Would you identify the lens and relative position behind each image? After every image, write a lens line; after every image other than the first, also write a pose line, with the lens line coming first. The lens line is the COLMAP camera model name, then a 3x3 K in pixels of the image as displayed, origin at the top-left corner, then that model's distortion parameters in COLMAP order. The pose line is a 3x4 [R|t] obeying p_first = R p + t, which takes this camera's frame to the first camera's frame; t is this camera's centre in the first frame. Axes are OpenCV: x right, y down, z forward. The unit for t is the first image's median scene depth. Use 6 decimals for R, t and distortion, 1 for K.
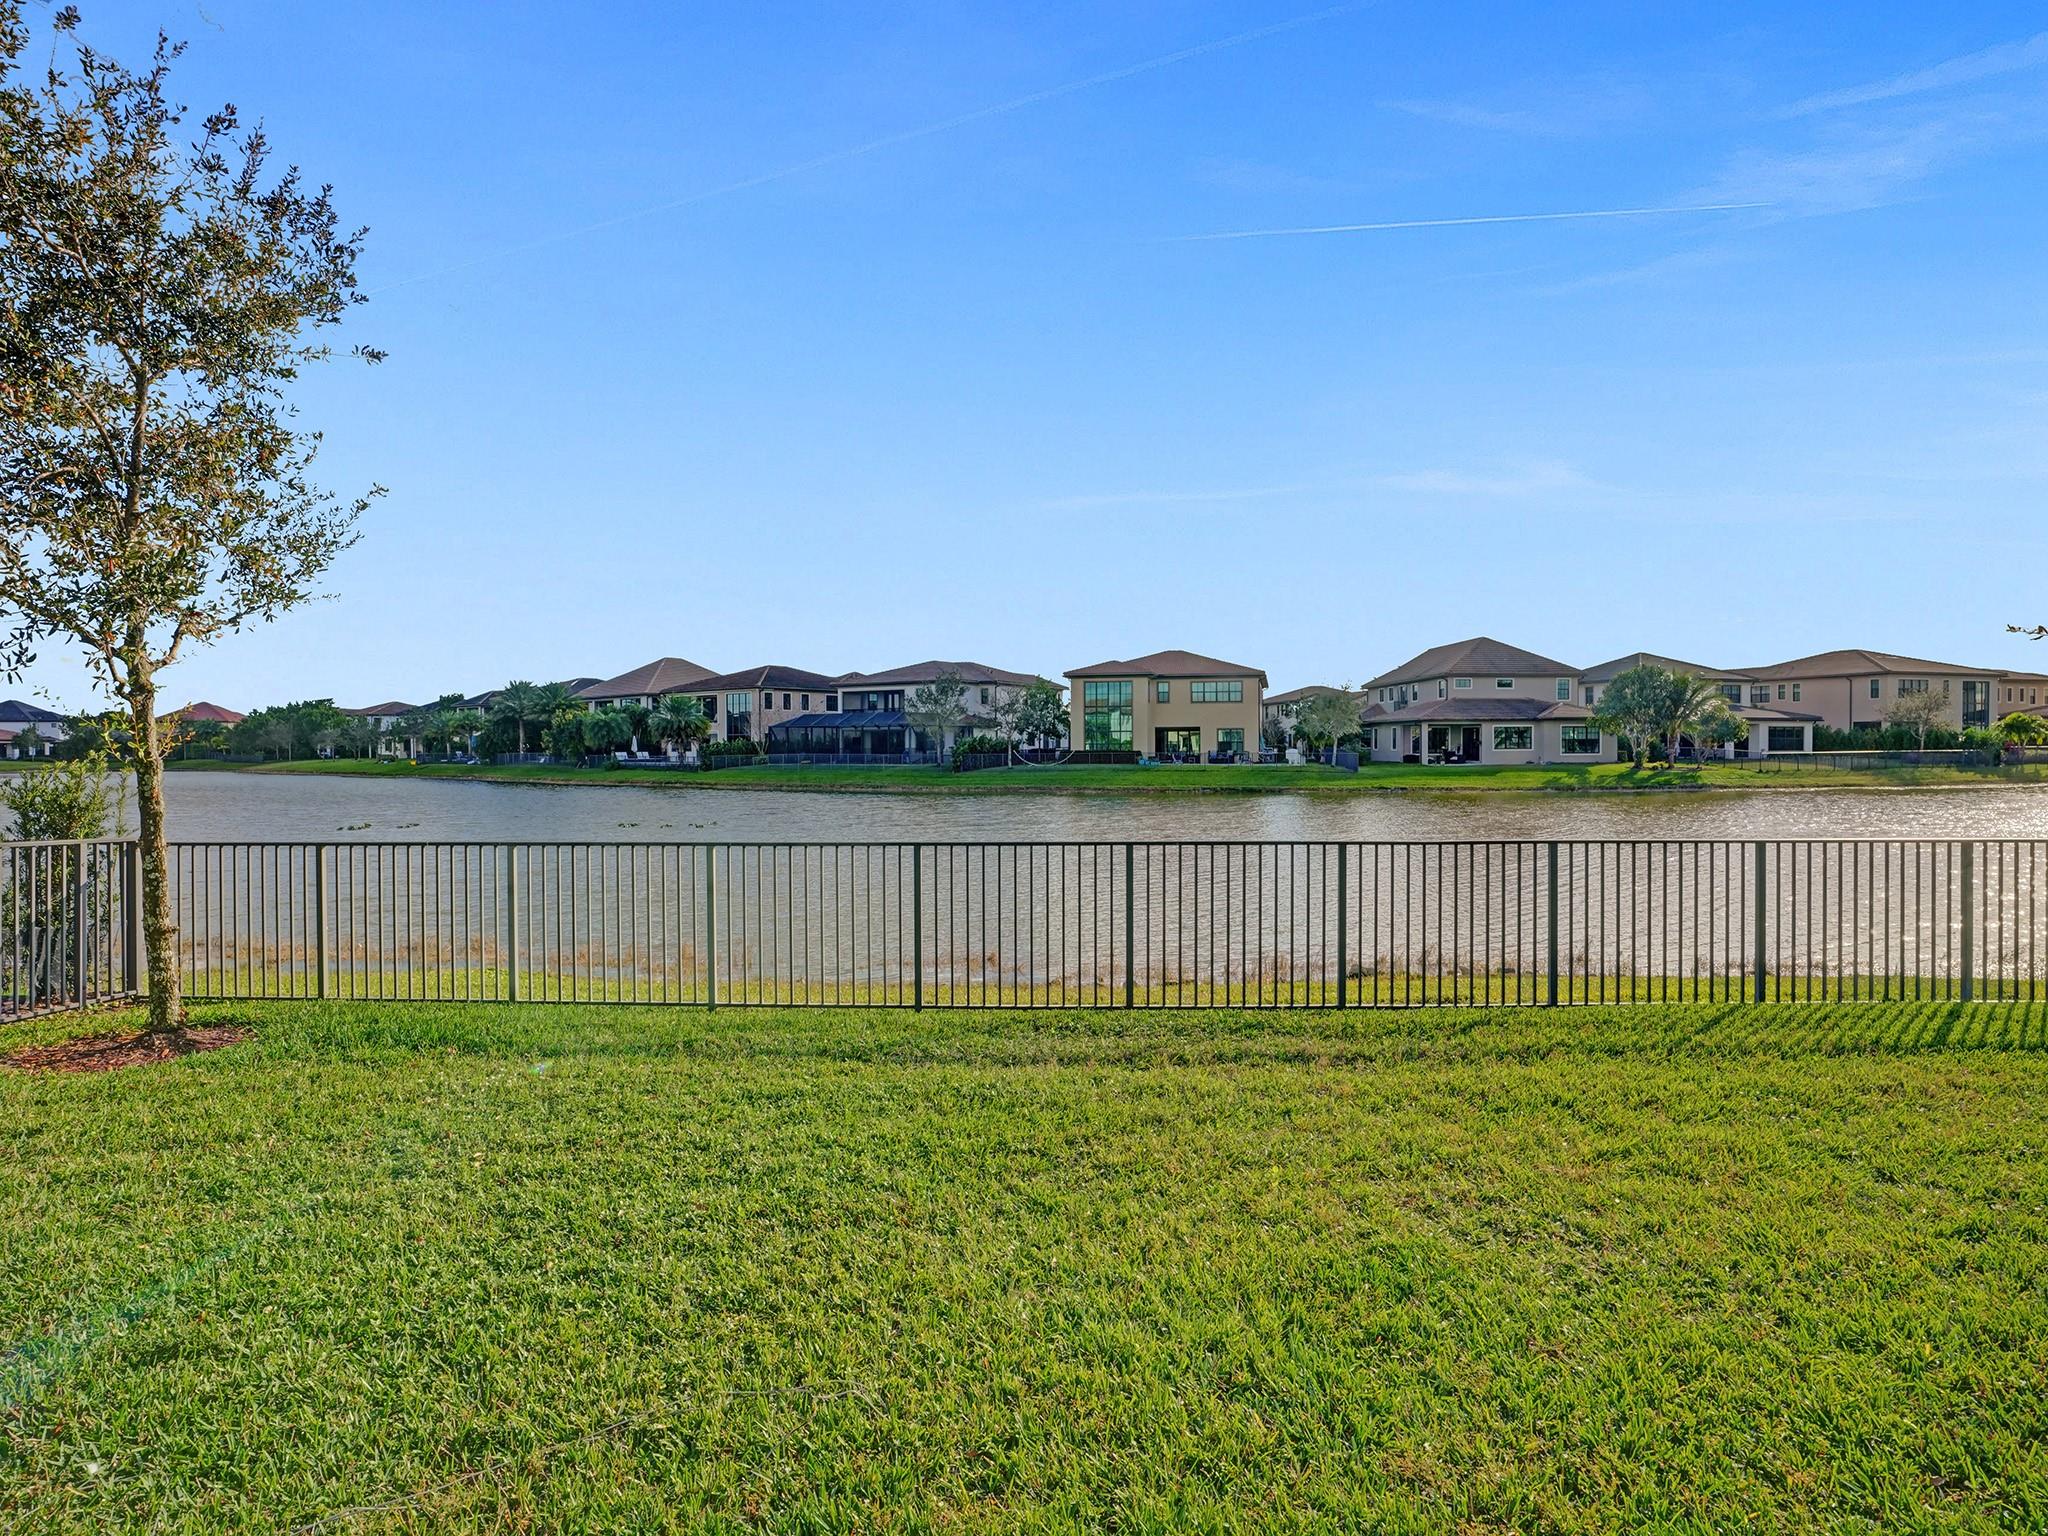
lens RADIAL K [[1065.3, 0, 1009.5], [0, 1065.3, 769.1], [0, 0, 1]] dist [-0.065596, 0.025570]
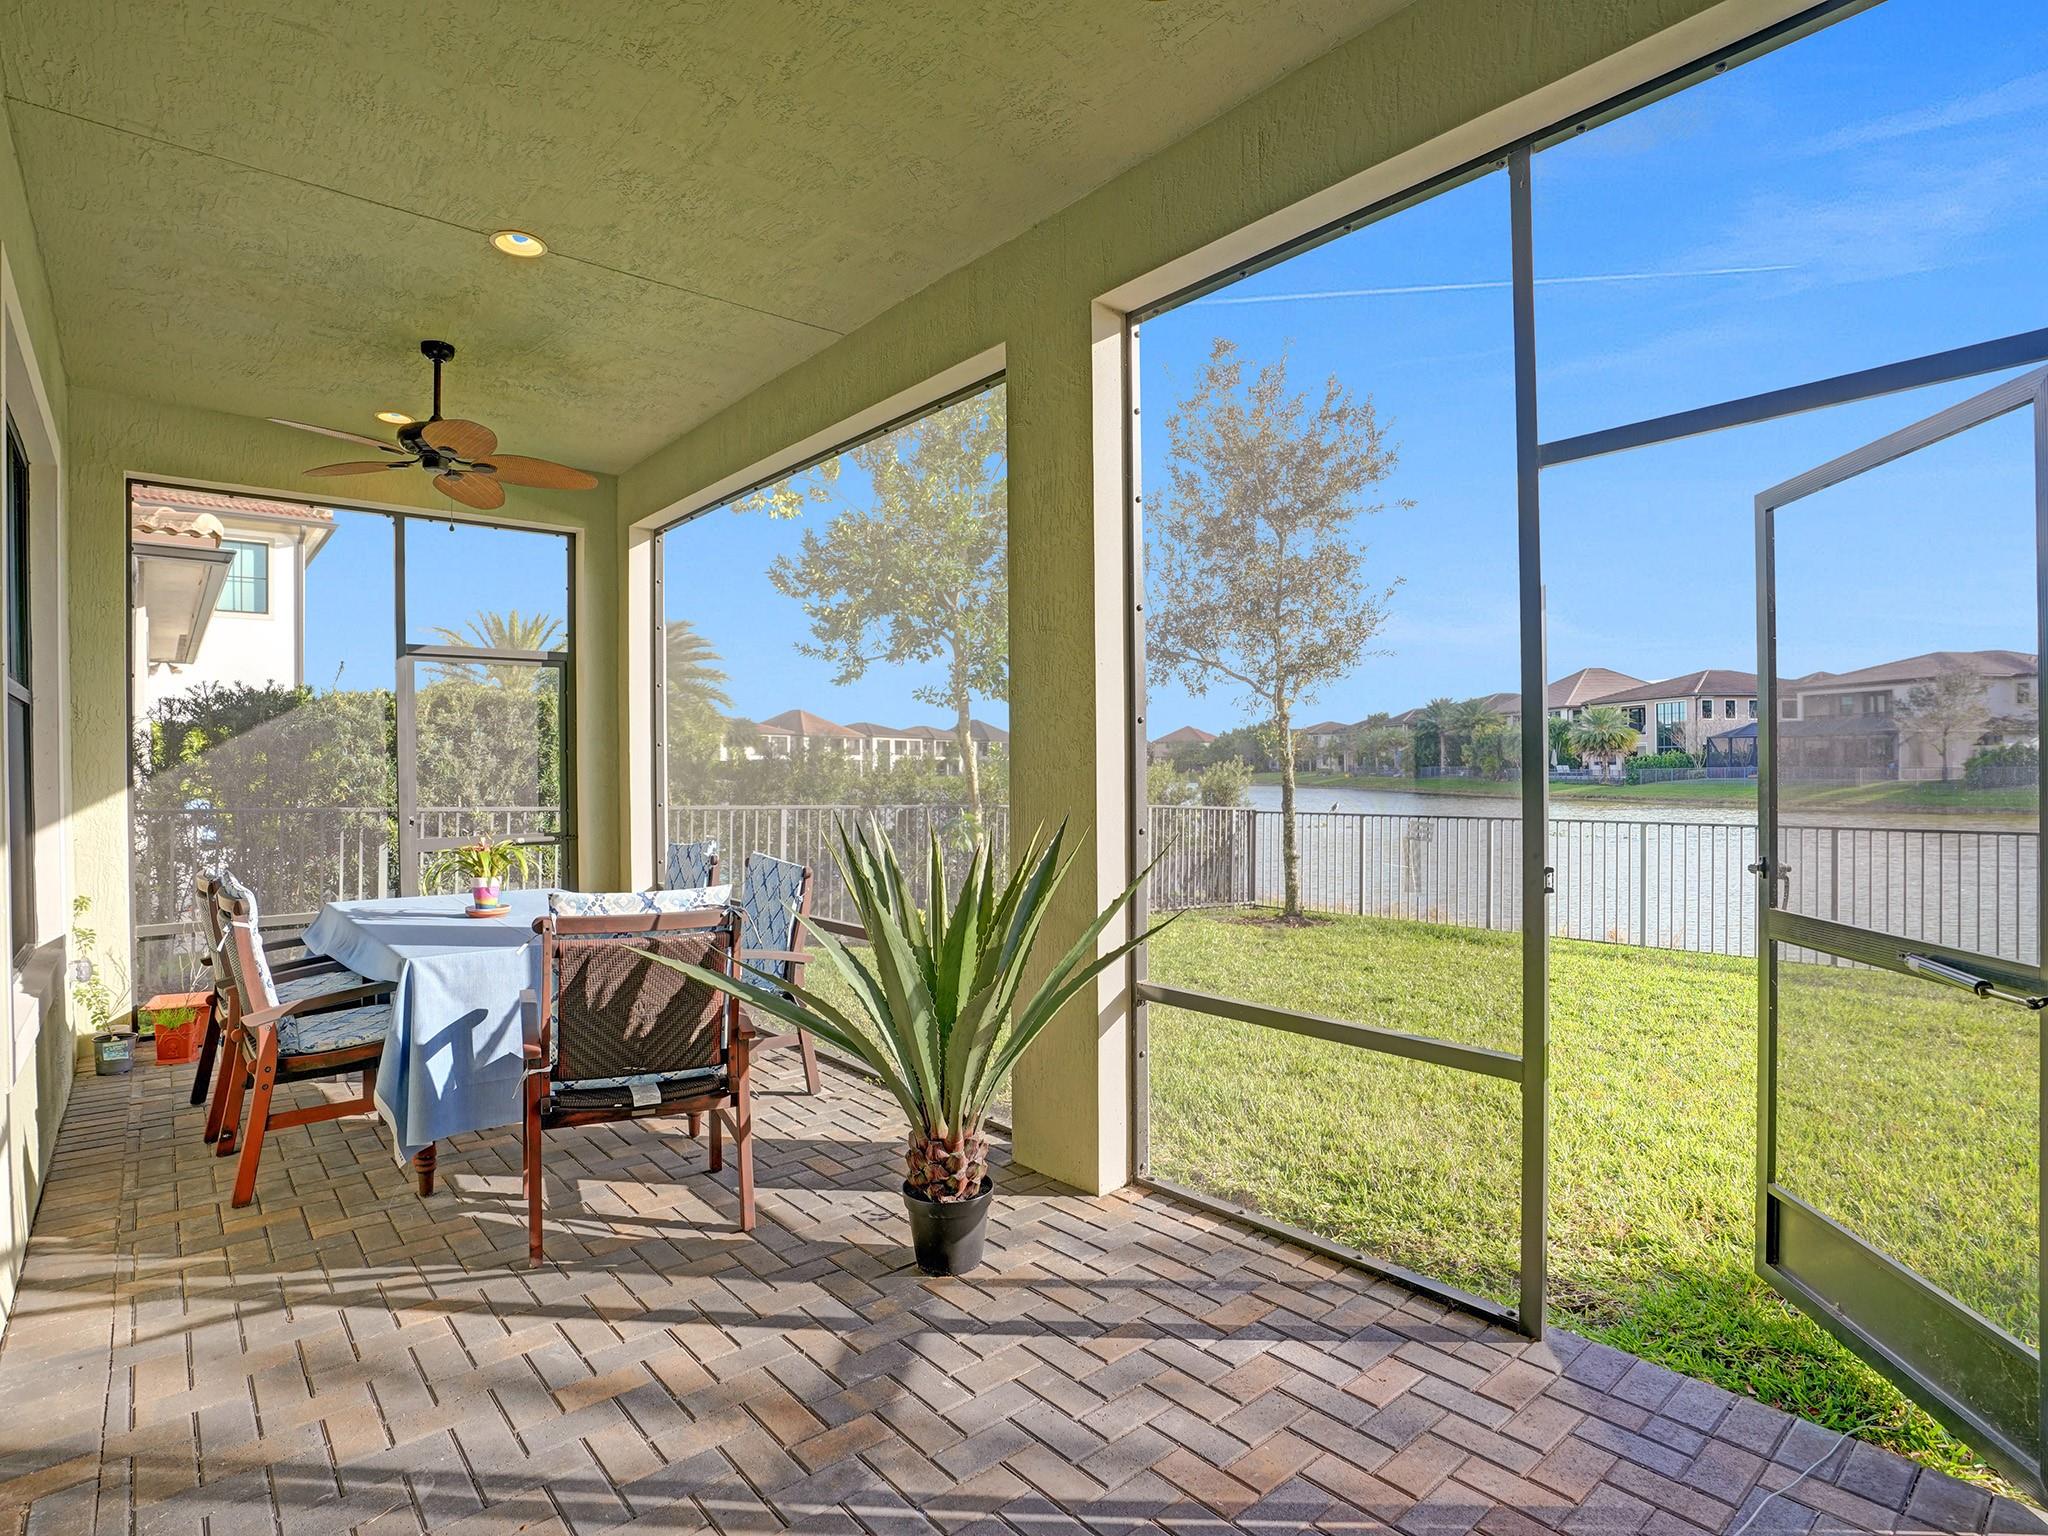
lens RADIAL K [[1056.4, 0, 1035.4], [0, 1056.4, 765.4], [0, 0, 1]] dist [-0.068883, 0.029661]
pose [[0.695587, -0.001935, -0.718439, 0.007801], [-0.010753, 0.999856, -0.013104, 0.001707], [0.718361, 0.016840, 0.695466, -0.029306]]
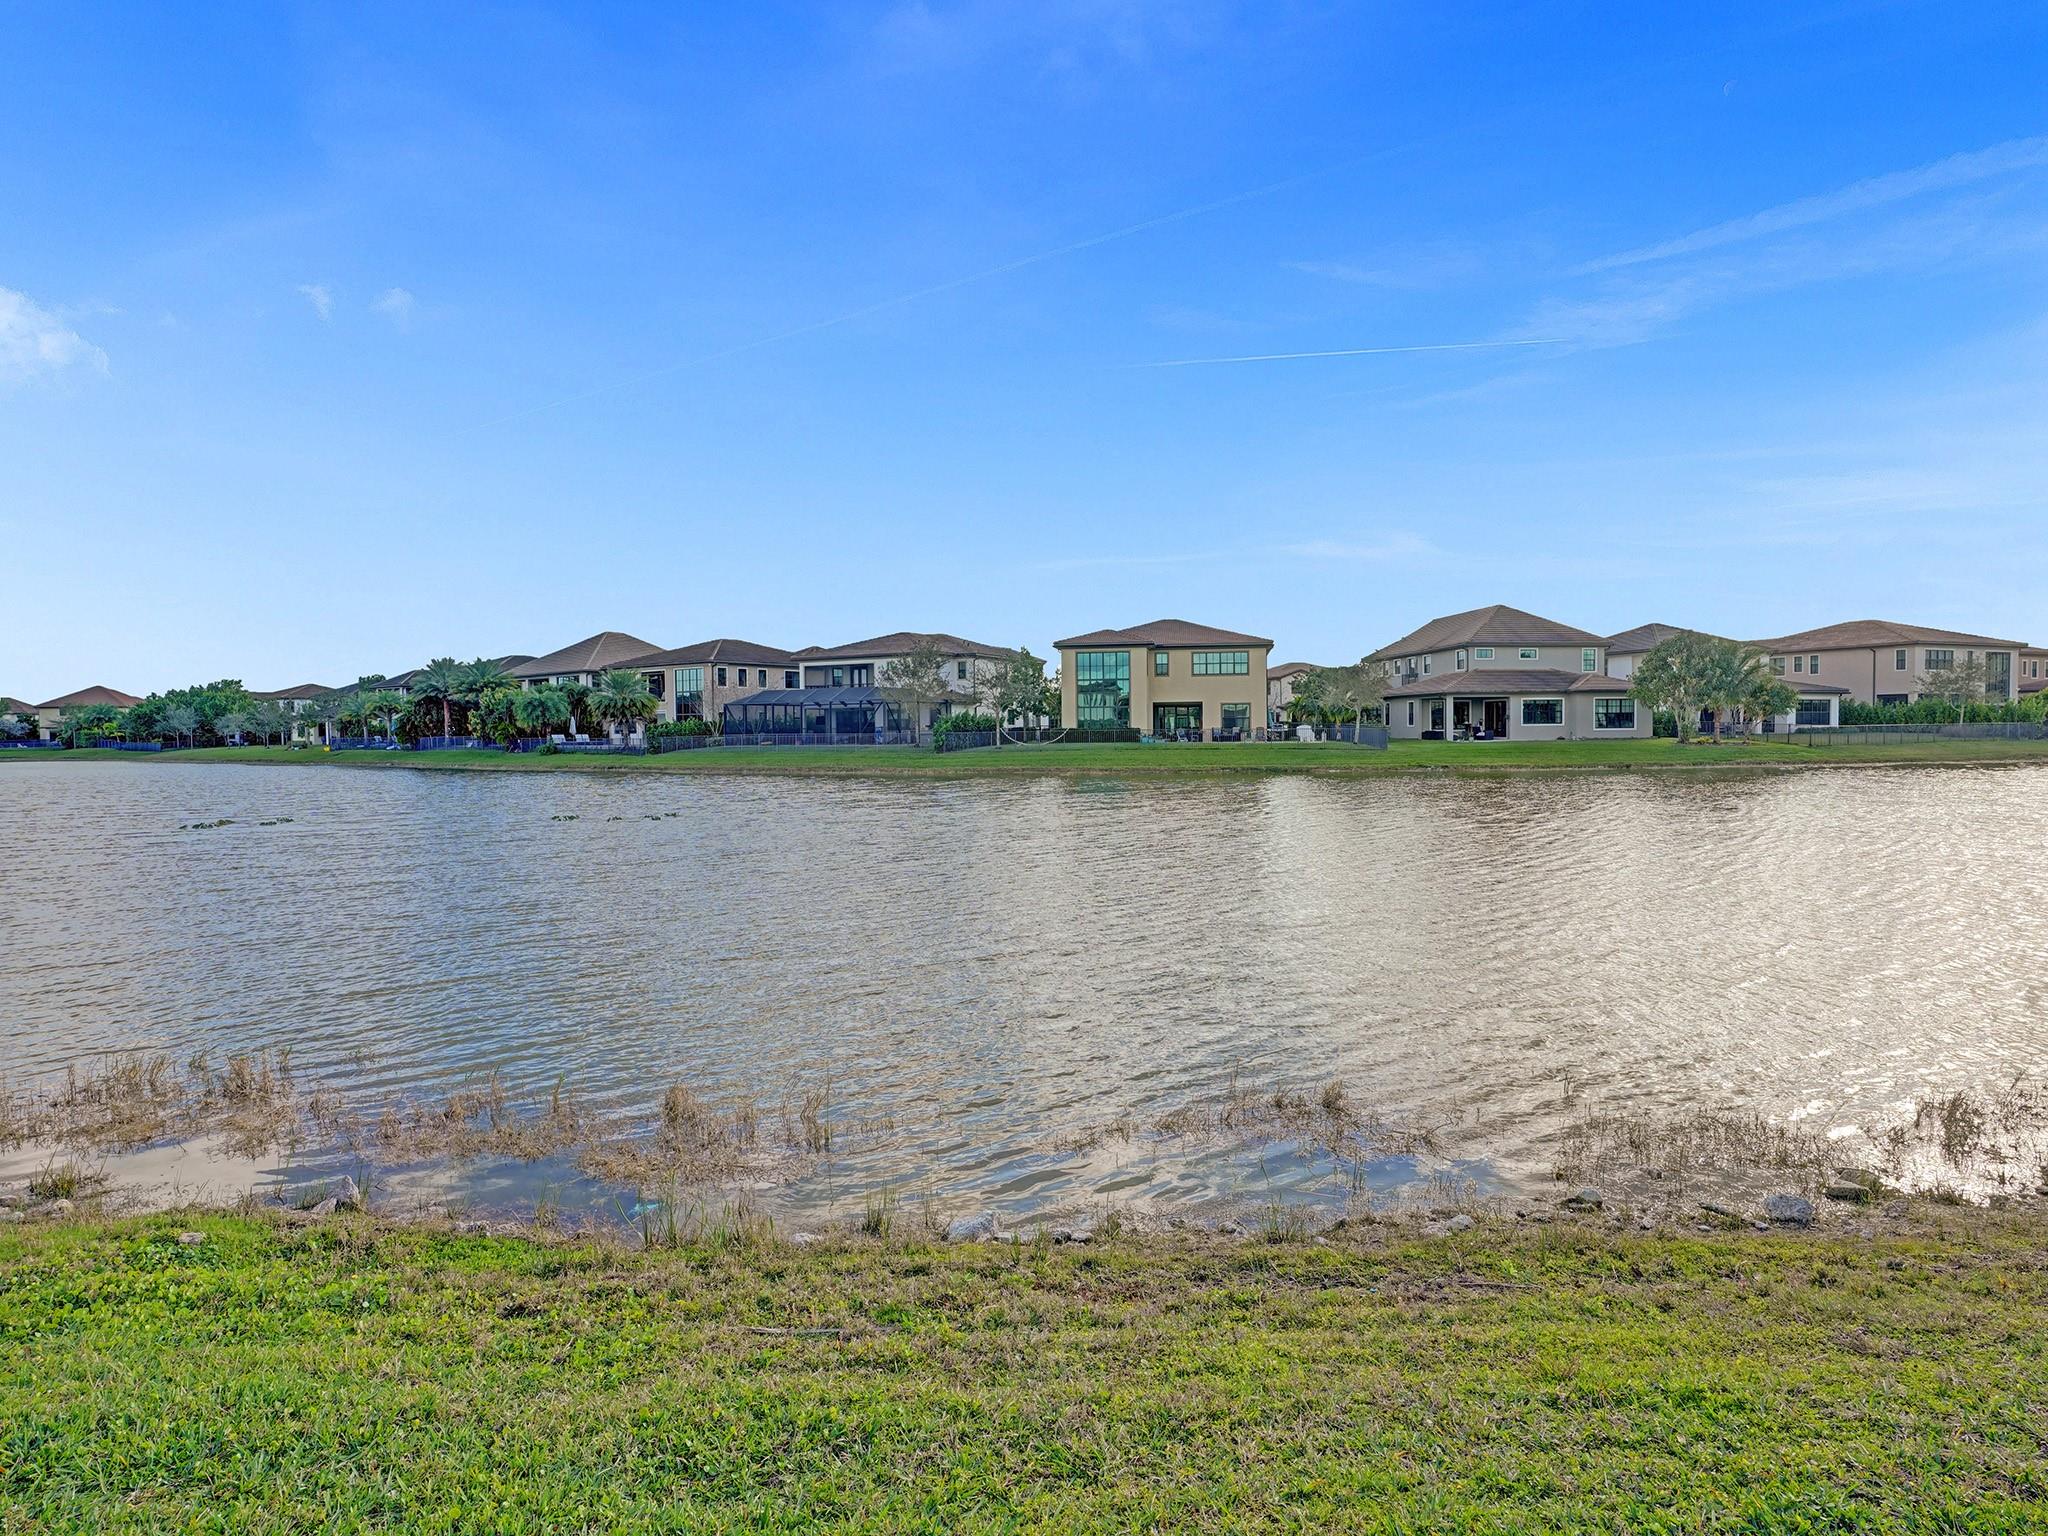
lens RADIAL K [[1050.8, 0, 1016.1], [0, 1050.8, 777.4], [0, 0, 1]] dist [-0.072209, 0.029405]
pose [[0.997859, -0.008754, 0.064809, -0.034586], [0.007185, 0.999676, 0.024414, 0.001981], [-0.065002, -0.023896, 0.997599, 0.088267]]
